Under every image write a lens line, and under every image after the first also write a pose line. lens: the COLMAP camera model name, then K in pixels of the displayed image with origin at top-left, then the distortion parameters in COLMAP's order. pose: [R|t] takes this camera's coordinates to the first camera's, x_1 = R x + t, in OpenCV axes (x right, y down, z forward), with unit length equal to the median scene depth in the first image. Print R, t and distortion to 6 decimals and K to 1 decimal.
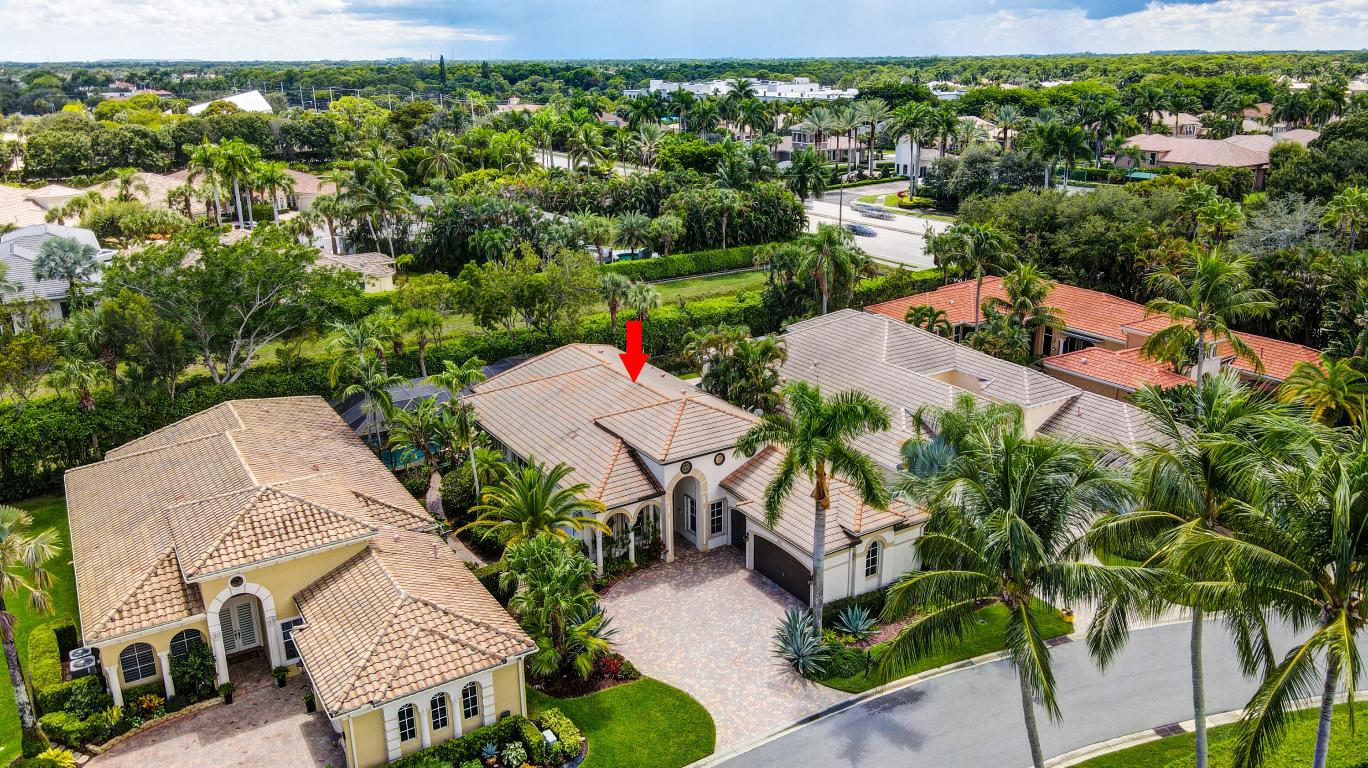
lens RADIAL K [[994.1, 0, 684.0], [0, 994.1, 384.0], [0, 0, 1]] dist [0.003218, 0.007010]
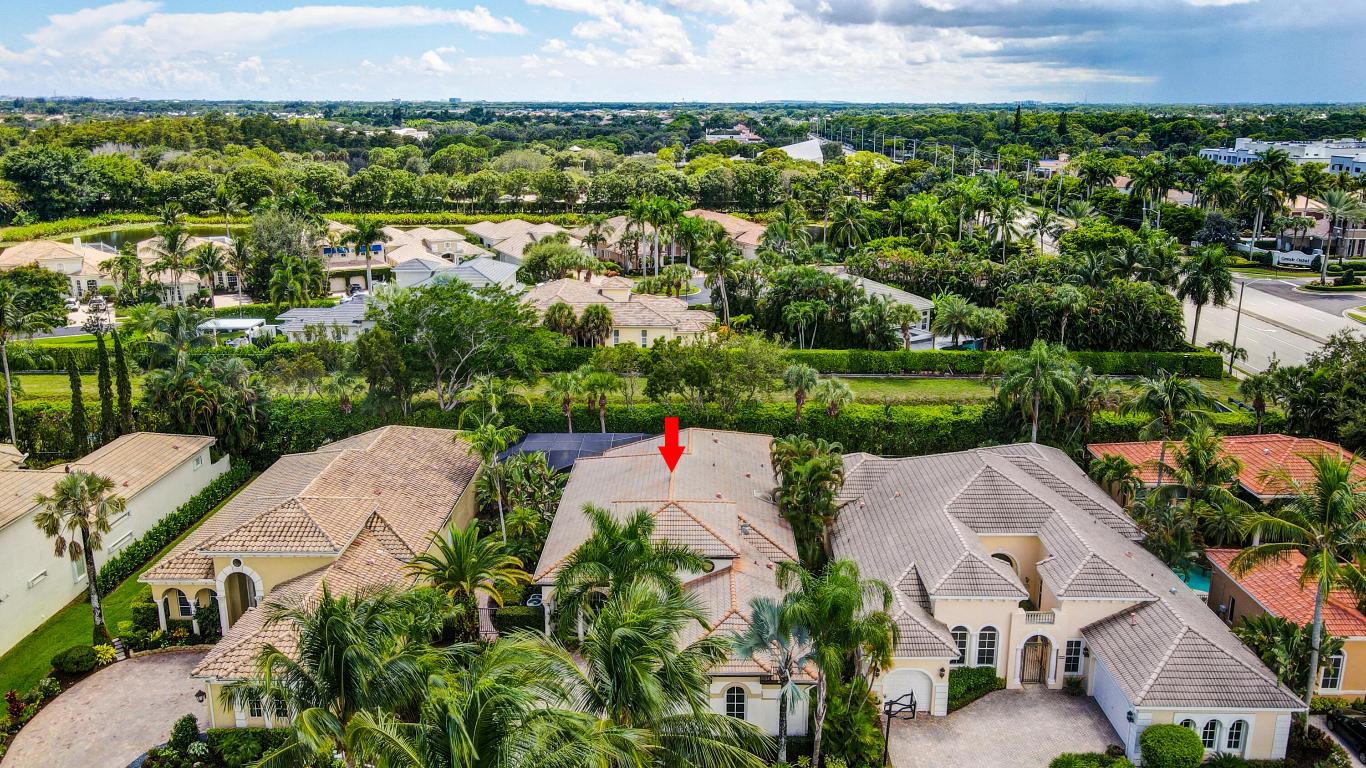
lens RADIAL K [[1011.8, 0, 690.8], [0, 1011.8, 385.6], [0, 0, 1]] dist [0.002816, 0.041496]
pose [[0.841478, 0.156480, -0.517135, 0.388022], [-0.178835, 0.983856, 0.006707, -0.081442], [0.509836, 0.086838, 0.855877, 0.066711]]
